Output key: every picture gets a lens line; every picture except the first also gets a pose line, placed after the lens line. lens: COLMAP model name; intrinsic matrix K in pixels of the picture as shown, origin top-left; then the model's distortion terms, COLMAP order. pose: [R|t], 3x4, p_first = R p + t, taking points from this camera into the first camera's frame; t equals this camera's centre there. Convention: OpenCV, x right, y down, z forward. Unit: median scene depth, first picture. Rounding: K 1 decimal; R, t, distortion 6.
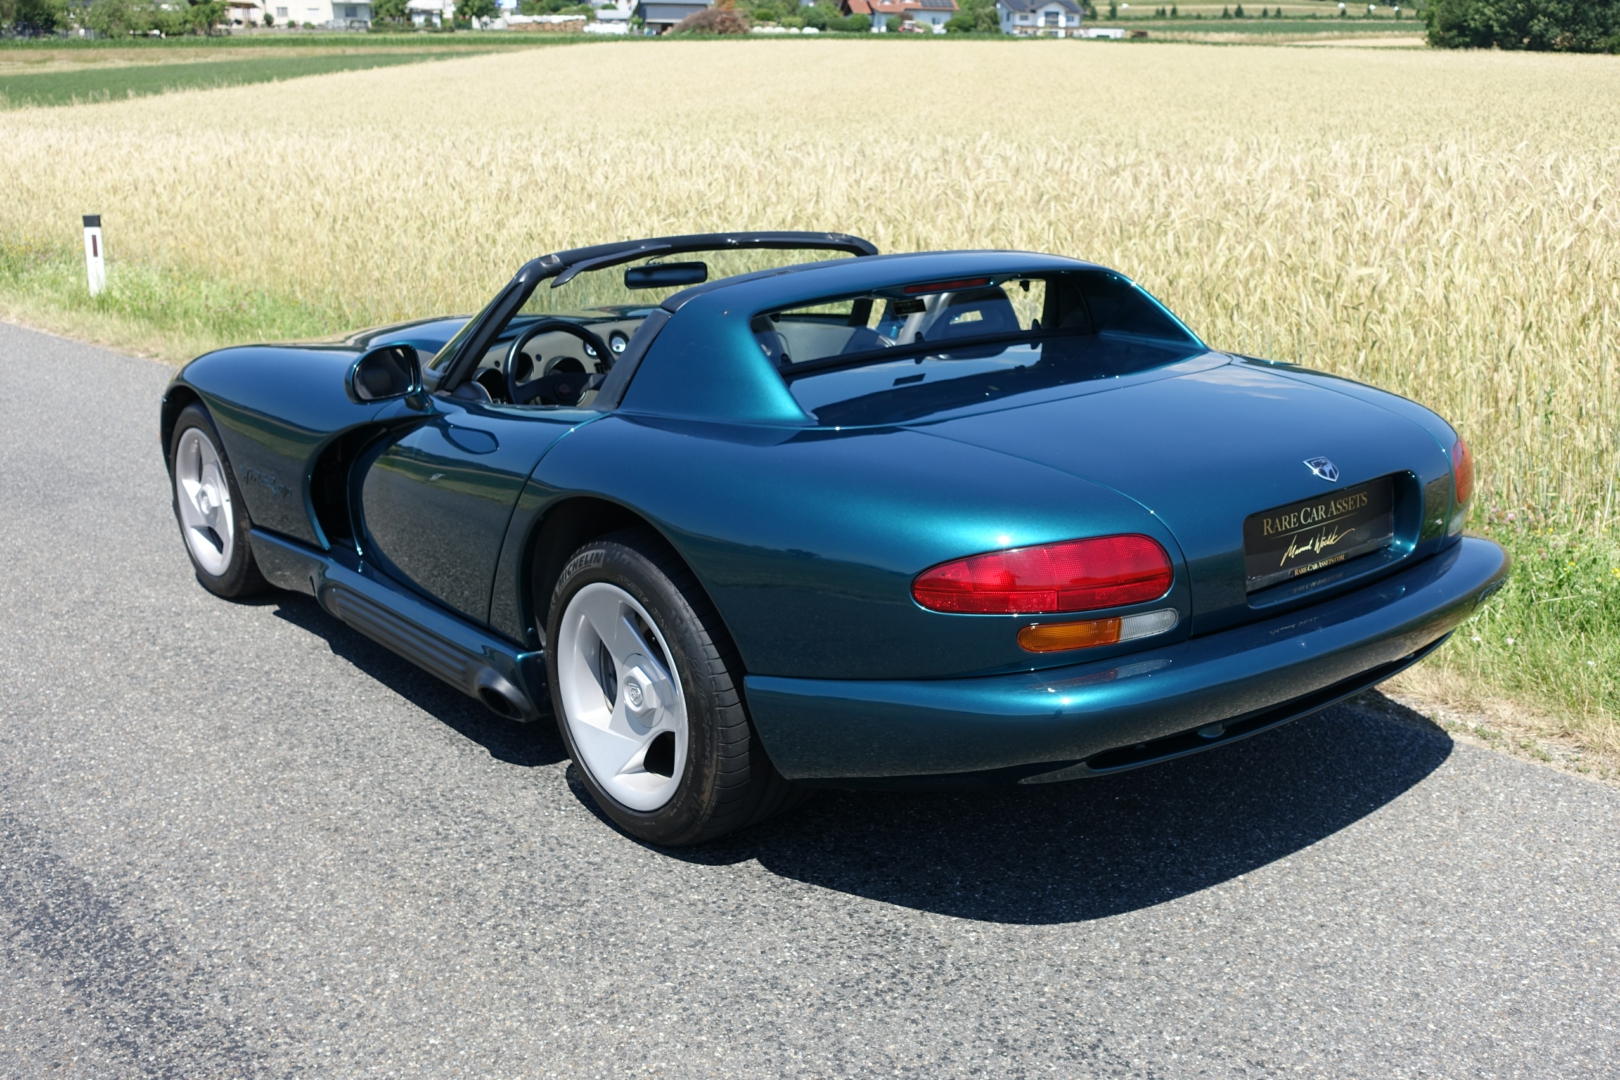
lens RADIAL K [[1631.1, 0, 810.0], [0, 1631.1, 540.0], [0, 0, 1]] dist [-0.035584, 0.001449]
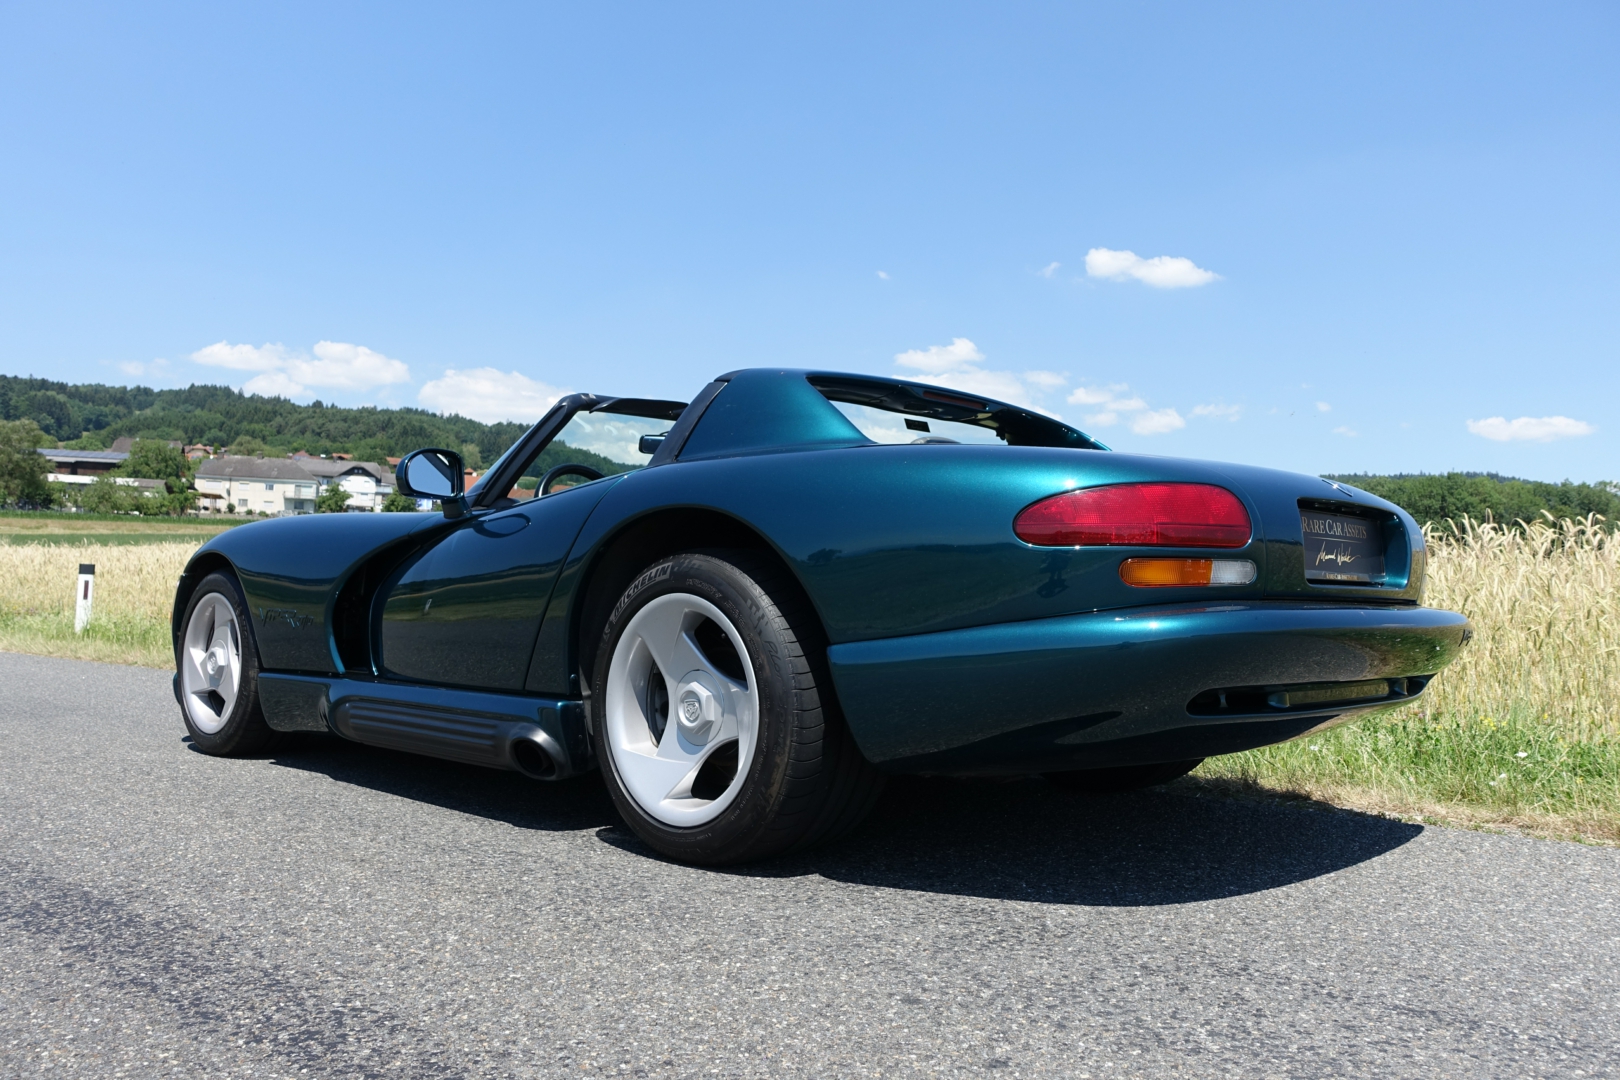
lens RADIAL K [[1293.6, 0, 810.0], [0, 1293.6, 540.0], [0, 0, 1]] dist [-0.029865, 0.008968]
pose [[0.992464, 0.041328, 0.115355, -0.108604], [-0.004904, 0.954049, -0.299610, 0.193607], [-0.122436, 0.296786, 0.947063, 0.168624]]
